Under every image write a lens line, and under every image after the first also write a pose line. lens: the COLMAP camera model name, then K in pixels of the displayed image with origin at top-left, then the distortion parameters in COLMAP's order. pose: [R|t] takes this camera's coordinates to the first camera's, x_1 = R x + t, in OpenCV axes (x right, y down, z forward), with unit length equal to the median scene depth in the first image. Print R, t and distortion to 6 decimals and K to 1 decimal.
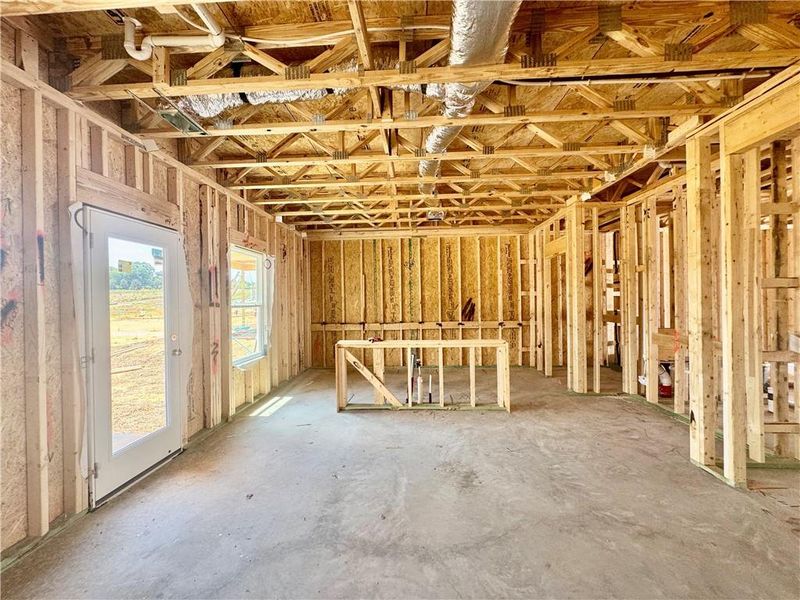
lens RADIAL K [[318.8, 0, 397.6], [0, 318.8, 299.9], [0, 0, 1]] dist [-0.004345, 0.000282]
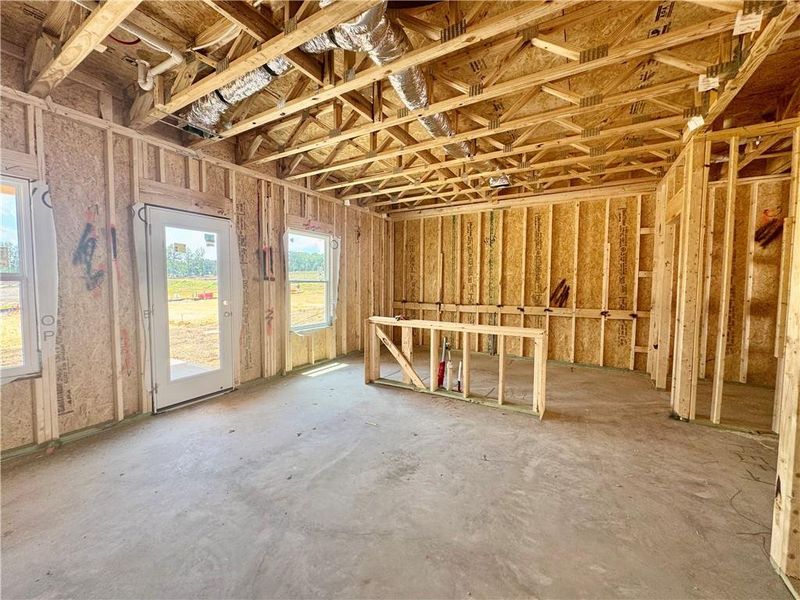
lens RADIAL K [[318.8, 0, 397.9], [0, 318.8, 300.0], [0, 0, 1]] dist [-0.004345, 0.000282]
pose [[0.884407, 0.046846, -0.464359, 0.382844], [-0.020823, 0.997920, 0.061013, 0.009835], [0.466251, -0.044291, 0.883543, 0.132281]]
